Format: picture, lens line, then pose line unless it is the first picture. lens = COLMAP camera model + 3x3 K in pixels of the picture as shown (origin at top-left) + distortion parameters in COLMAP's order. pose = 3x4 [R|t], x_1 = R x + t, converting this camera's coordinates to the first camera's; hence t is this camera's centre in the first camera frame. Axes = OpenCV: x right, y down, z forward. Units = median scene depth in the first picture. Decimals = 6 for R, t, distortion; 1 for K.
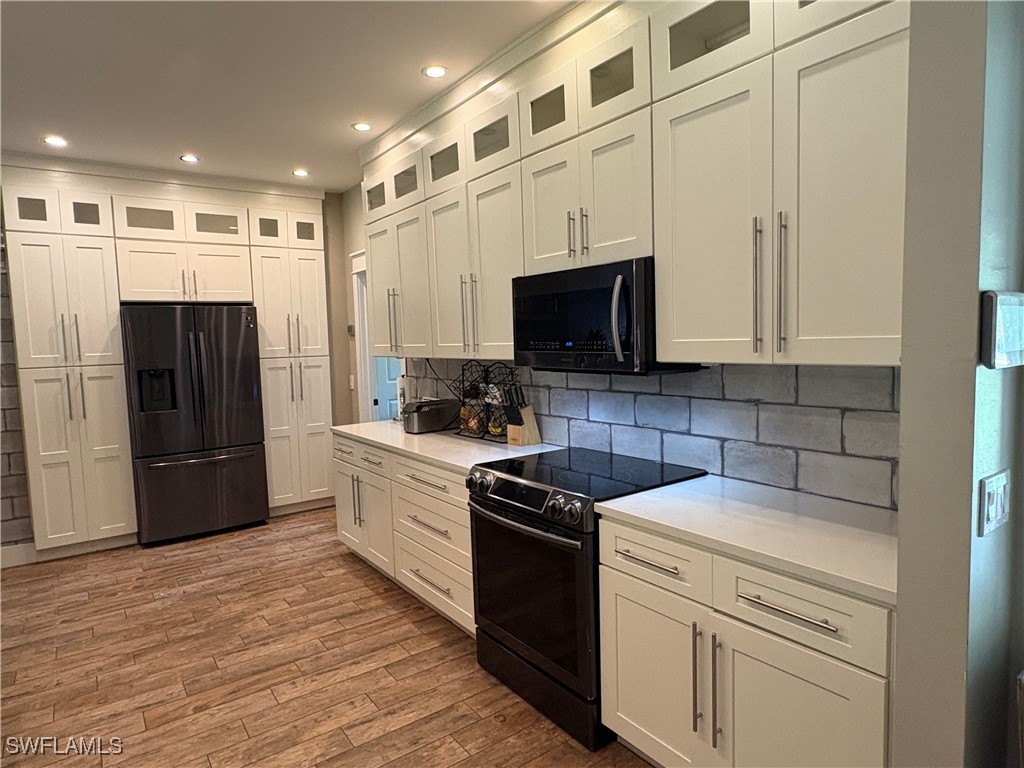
lens RADIAL K [[600.7, 0, 509.9], [0, 600.7, 383.6], [0, 0, 1]] dist [0.000924, -0.001536]
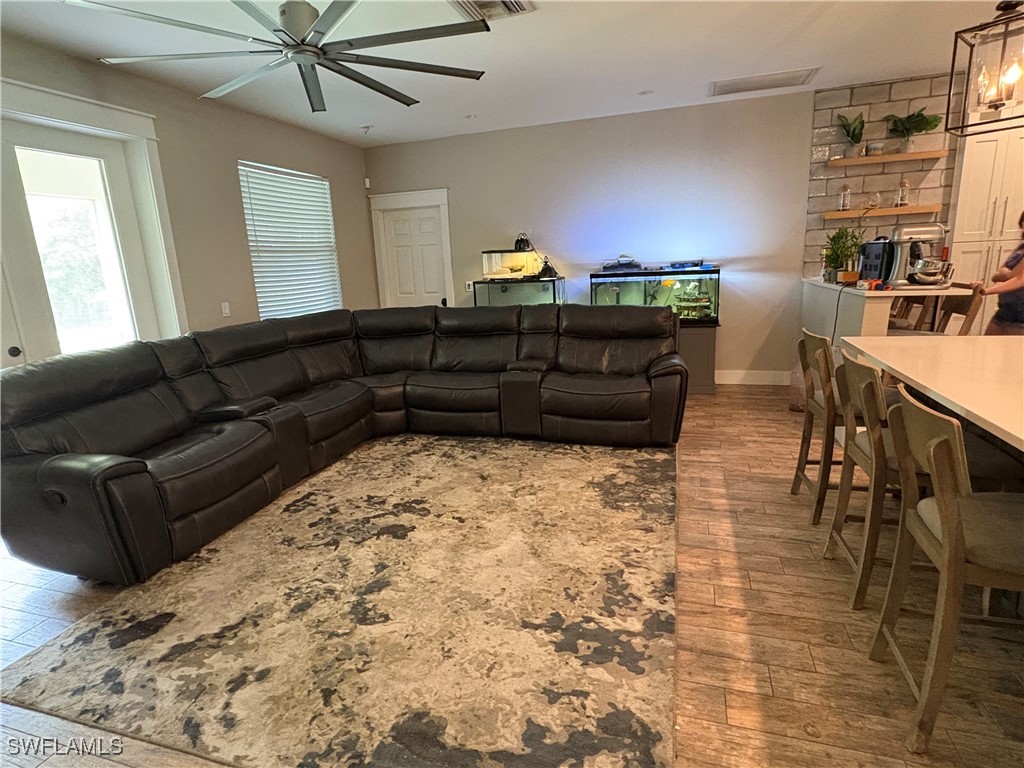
lens RADIAL K [[545.1, 0, 512.9], [0, 545.1, 386.2], [0, 0, 1]] dist [0.000124, 0.000205]
pose [[0.591294, 0.182100, -0.785628, -0.364581], [-0.031917, 0.978694, 0.202829, 0.067273], [0.805824, -0.094856, 0.584508, -0.483009]]
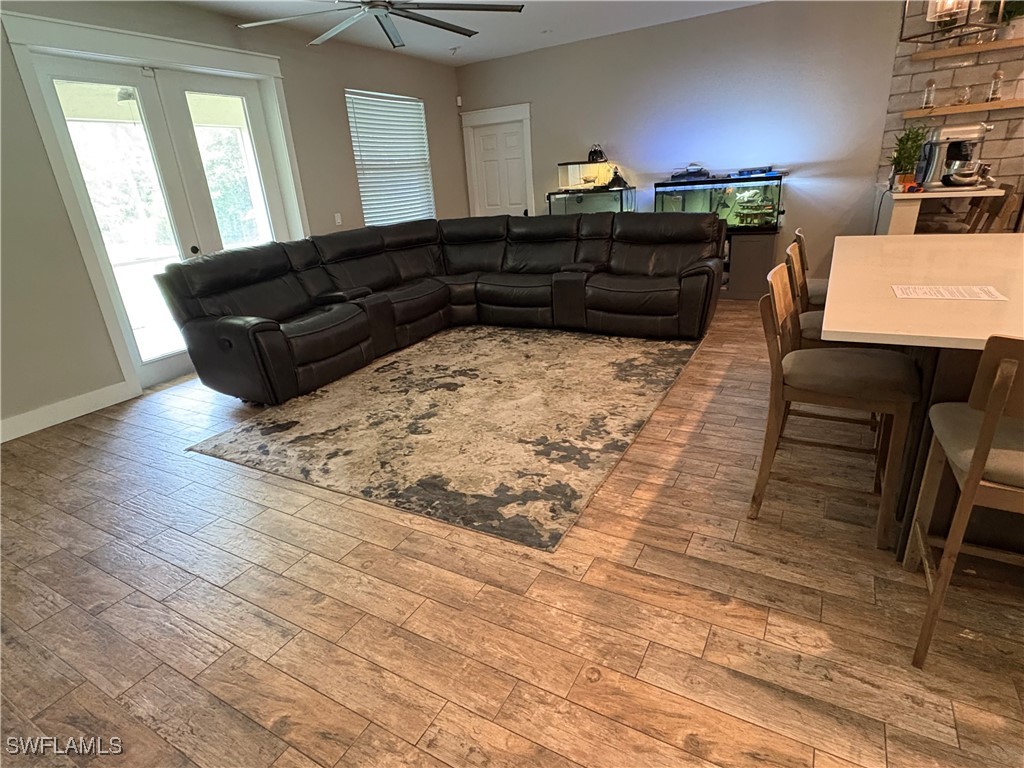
lens RADIAL K [[545.1, 0, 514.1], [0, 545.1, 382.5], [0, 0, 1]] dist [0.000124, 0.000205]
pose [[0.411797, 0.316485, -0.854553, -0.142591], [-0.012052, 0.939564, 0.342162, 0.069320], [0.911196, -0.130602, 0.390724, -0.476353]]
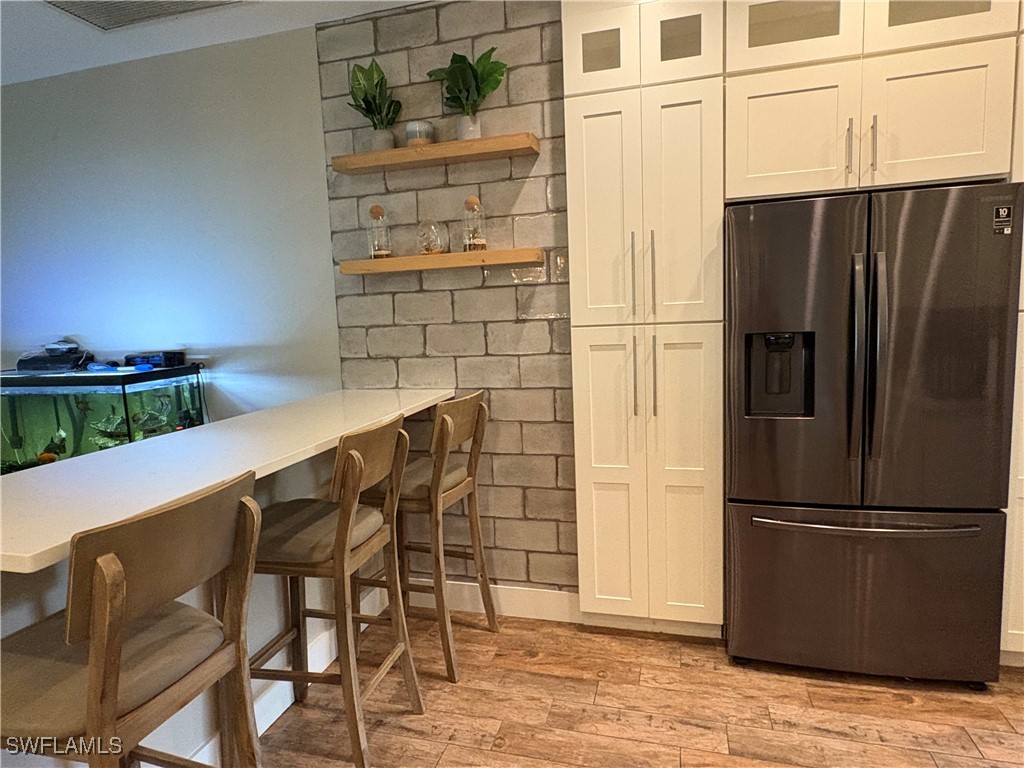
lens RADIAL K [[600.7, 0, 508.6], [0, 600.7, 386.4], [0, 0, 1]] dist [0.000924, -0.001536]
pose [[0.619006, 0.095371, -0.779574, -0.344913], [-0.038152, 0.995079, 0.091442, -0.016642], [0.784459, -0.026861, 0.619599, 0.528097]]
